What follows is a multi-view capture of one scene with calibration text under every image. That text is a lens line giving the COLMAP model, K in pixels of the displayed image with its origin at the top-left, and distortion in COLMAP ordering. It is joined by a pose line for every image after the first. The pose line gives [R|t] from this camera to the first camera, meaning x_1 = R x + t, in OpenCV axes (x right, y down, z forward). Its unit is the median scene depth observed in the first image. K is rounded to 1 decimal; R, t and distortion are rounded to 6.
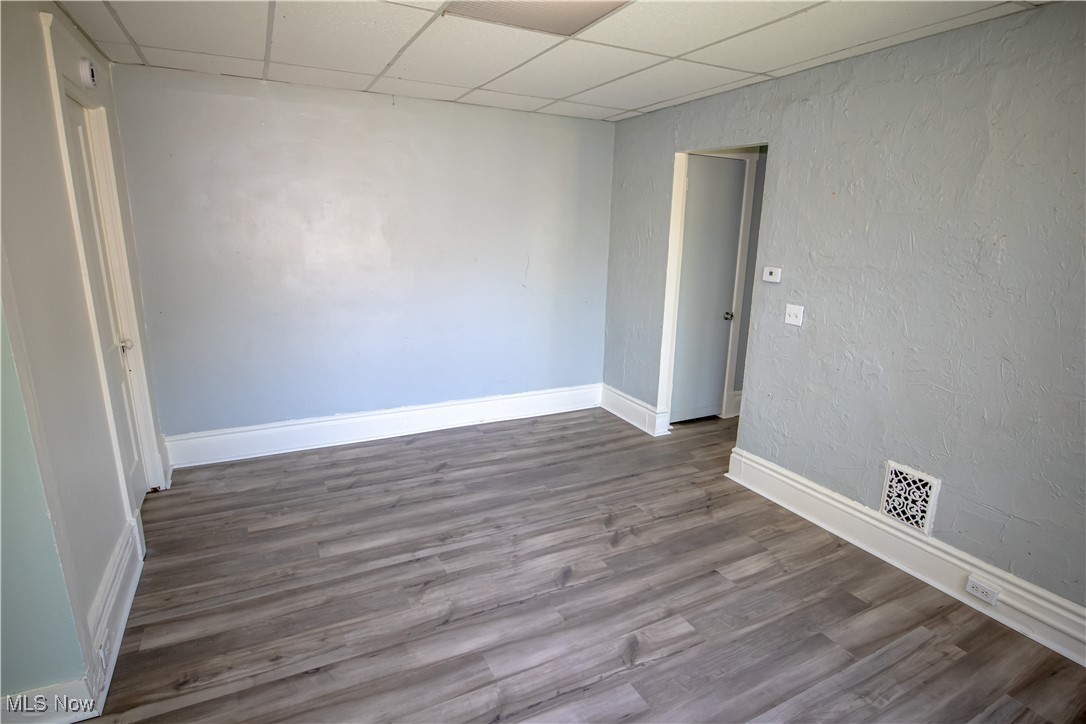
lens RADIAL K [[552.2, 0, 537.5], [0, 552.2, 362.6], [0, 0, 1]] dist [-0.034283, 0.004155]
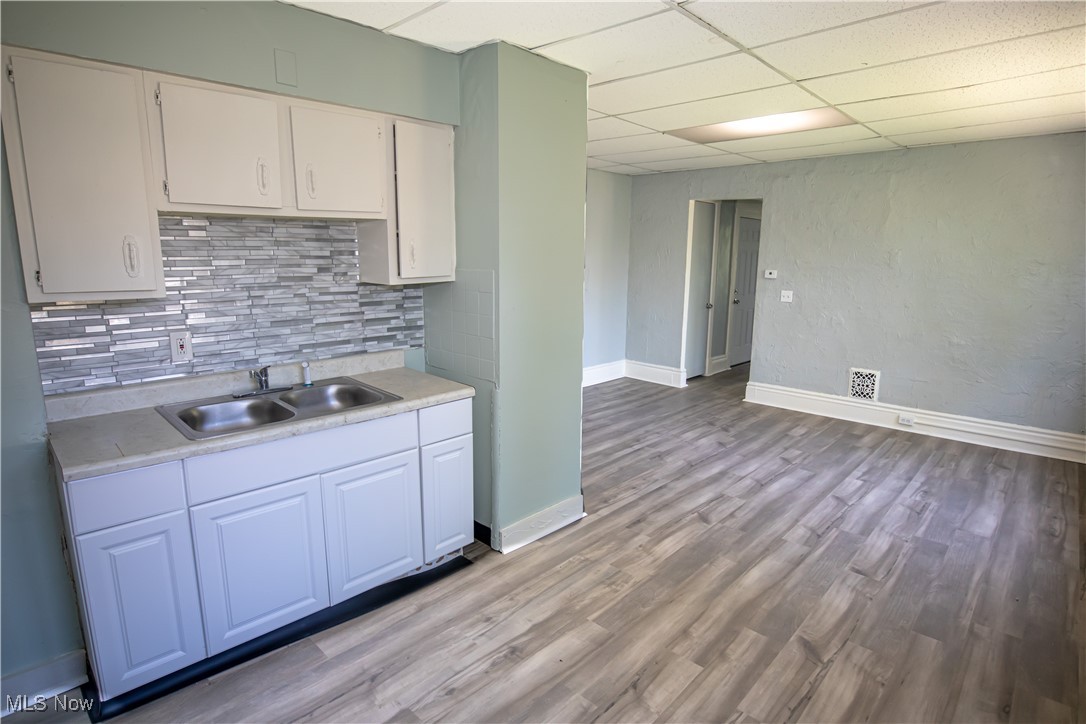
lens RADIAL K [[552.2, 0, 550.5], [0, 552.2, 356.7], [0, 0, 1]] dist [-0.034283, 0.004155]
pose [[0.945317, -0.071631, 0.318190, -0.895620], [0.086737, 0.995666, -0.033543, 0.107744], [-0.314408, 0.059307, 0.947433, -0.452734]]
